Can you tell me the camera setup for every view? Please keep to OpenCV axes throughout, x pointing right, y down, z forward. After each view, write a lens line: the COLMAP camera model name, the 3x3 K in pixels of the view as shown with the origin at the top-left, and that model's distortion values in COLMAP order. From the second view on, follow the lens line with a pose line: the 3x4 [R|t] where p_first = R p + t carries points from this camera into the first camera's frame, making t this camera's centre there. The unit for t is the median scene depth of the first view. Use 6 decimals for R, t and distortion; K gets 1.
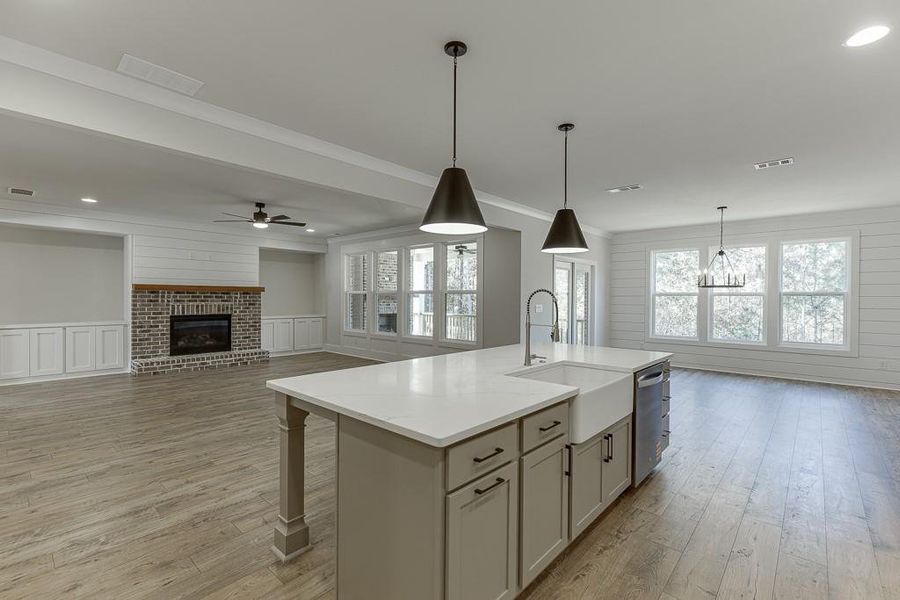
lens RADIAL K [[401.5, 0, 457.6], [0, 401.5, 302.0], [0, 0, 1]] dist [0.005198, -0.000942]
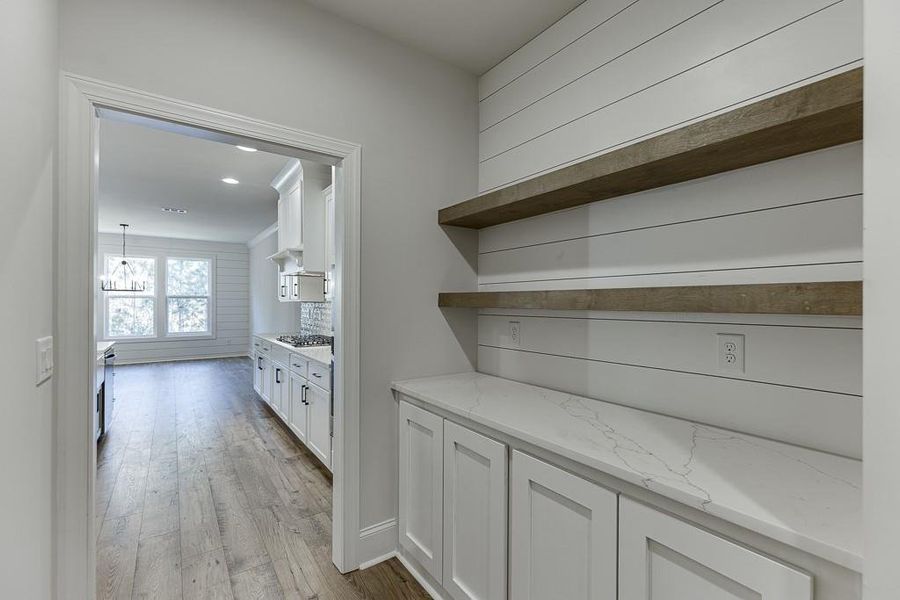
lens RADIAL K [[401.5, 0, 453.7], [0, 401.5, 299.6], [0, 0, 1]] dist [0.005198, -0.000942]
pose [[0.230623, -0.002167, 0.973041, -0.238738], [0.011356, 0.999935, -0.000465, 0.000231], [-0.972977, 0.011157, 0.230633, -0.193668]]
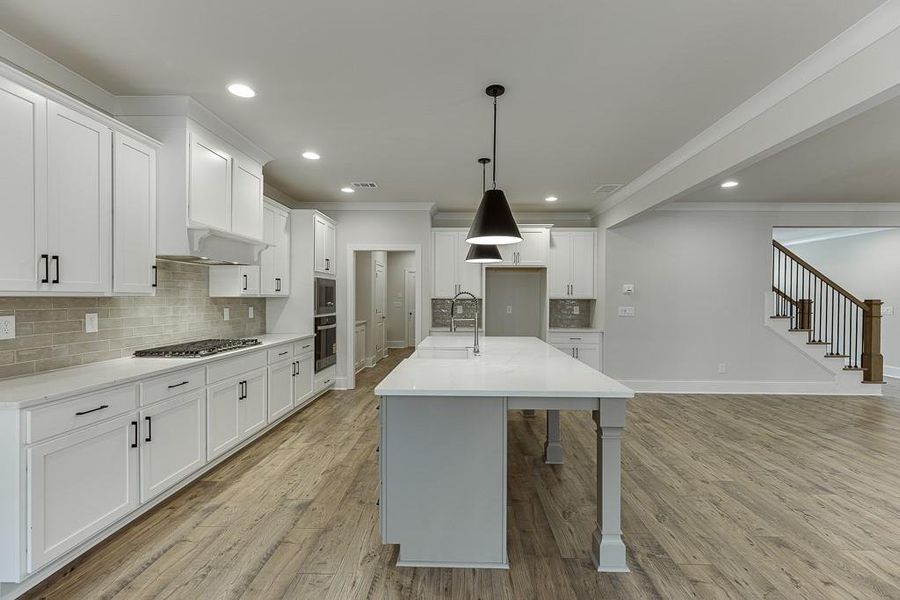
lens RADIAL K [[401.5, 0, 454.8], [0, 401.5, 301.3], [0, 0, 1]] dist [0.005198, -0.000942]
pose [[-0.763212, -0.006439, -0.646116, 0.381448], [-0.017769, 0.999781, 0.011025, -0.005018], [0.645904, 0.019895, -0.763160, 0.698862]]
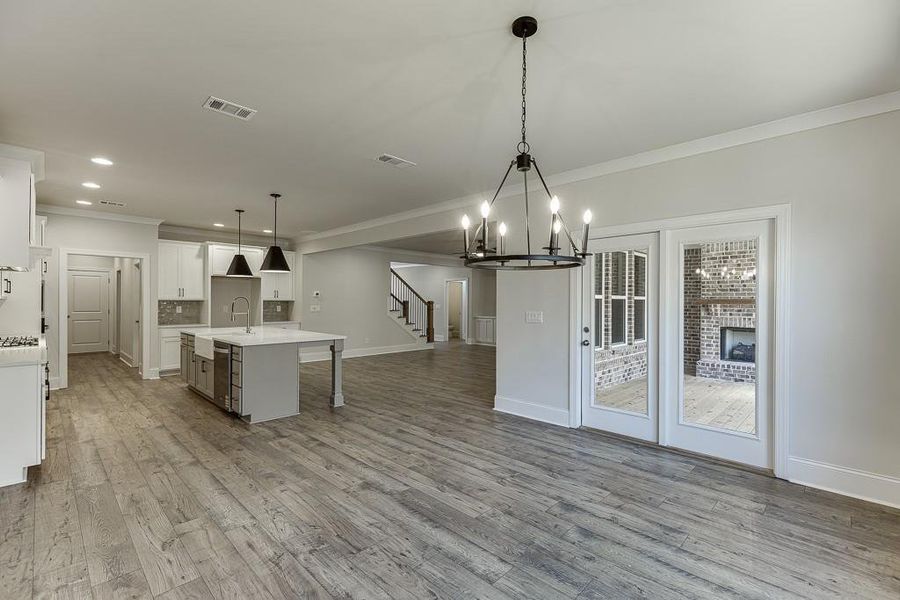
lens RADIAL K [[401.5, 0, 457.1], [0, 401.5, 301.1], [0, 0, 1]] dist [0.005198, -0.000942]
pose [[-0.043282, -0.007604, -0.999034, 0.818201], [-0.017167, 0.999829, -0.006867, -0.004396], [0.998915, 0.016853, -0.043405, 0.797582]]
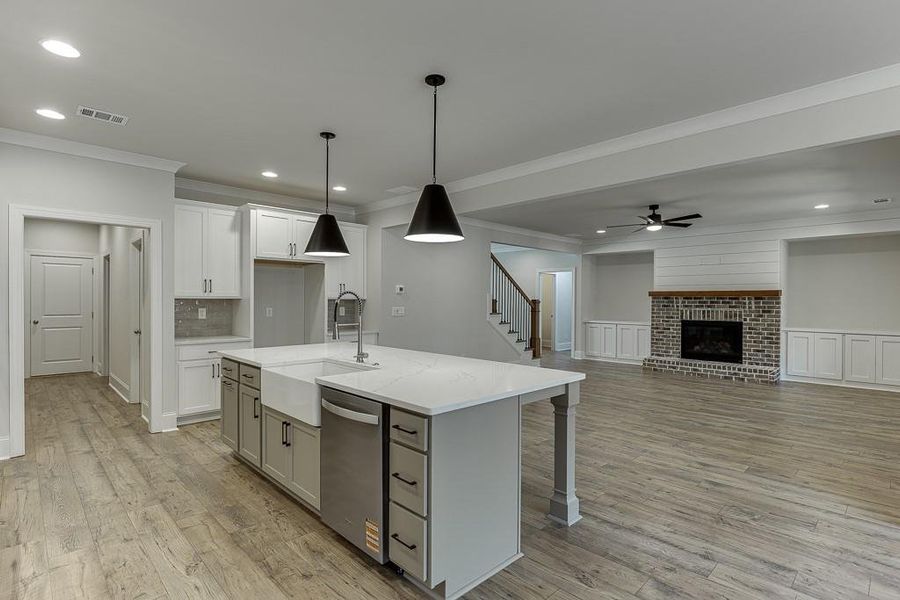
lens RADIAL K [[447.9, 0, 458.0], [0, 447.9, 299.7], [0, 0, 1]] dist [-0.009017, 0.001218]
pose [[-0.064812, -0.007999, -0.997865, 0.499596], [-0.017062, 0.999831, -0.006906, -0.001603], [0.997752, 0.016578, -0.064937, 0.489106]]
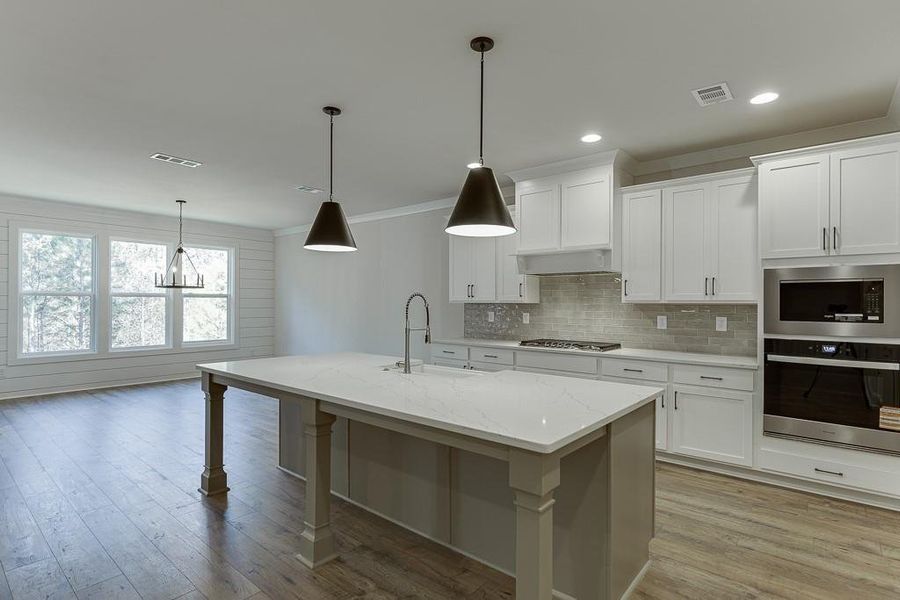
lens RADIAL K [[447.9, 0, 459.1], [0, 447.9, 305.0], [0, 0, 1]] dist [-0.009017, 0.001218]
pose [[-0.032360, -0.009879, 0.999427, -0.321643], [0.003692, 0.999943, 0.010004, -0.004125], [-0.999469, 0.004013, -0.032321, 0.333694]]
